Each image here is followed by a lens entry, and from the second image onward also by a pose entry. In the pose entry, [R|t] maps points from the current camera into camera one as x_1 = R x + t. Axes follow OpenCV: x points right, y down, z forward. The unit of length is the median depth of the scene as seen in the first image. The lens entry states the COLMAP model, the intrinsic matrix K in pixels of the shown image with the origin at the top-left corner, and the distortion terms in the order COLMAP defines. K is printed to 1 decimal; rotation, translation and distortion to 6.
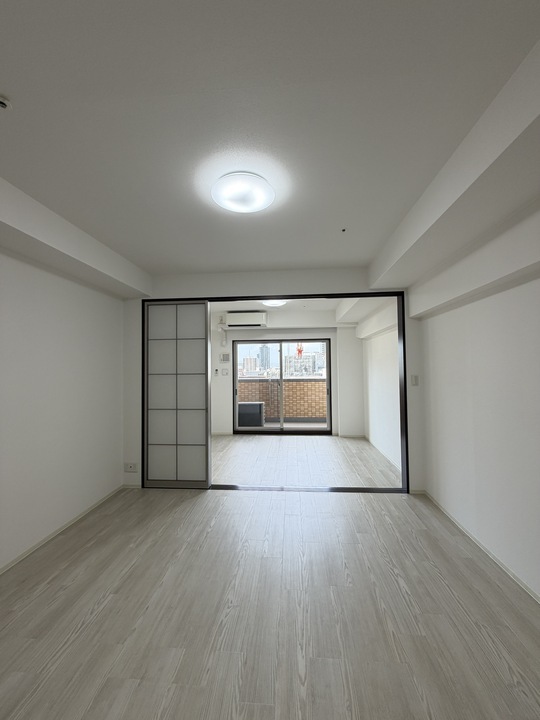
lens RADIAL K [[287.5, 0, 270.3], [0, 287.5, 360.1], [0, 0, 1]] dist [-0.002062, 0.001338]
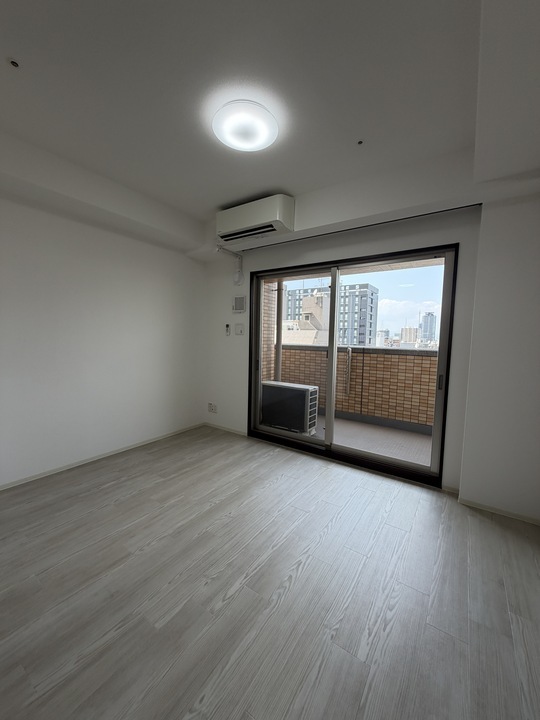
lens RADIAL K [[287.5, 0, 269.7], [0, 287.5, 360.2], [0, 0, 1]] dist [-0.002062, 0.001338]
pose [[0.865223, 0.068305, -0.496713, 0.199446], [-0.015516, 0.993850, 0.109641, 0.041778], [0.501147, -0.087157, 0.860962, 0.561536]]
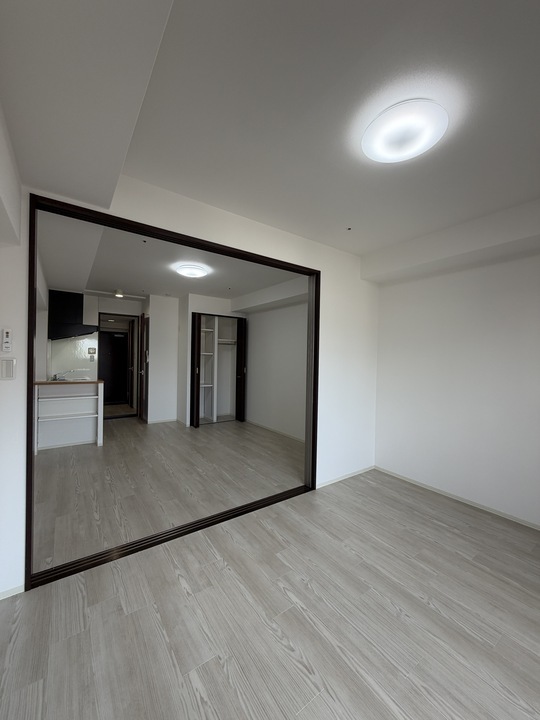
lens RADIAL K [[287.5, 0, 267.3], [0, 287.5, 365.0], [0, 0, 1]] dist [-0.002062, 0.001338]
pose [[-0.772294, 0.012331, -0.635145, 0.258204], [0.005846, 0.999907, 0.012304, 0.032725], [0.635238, 0.005789, -0.772295, 0.931931]]
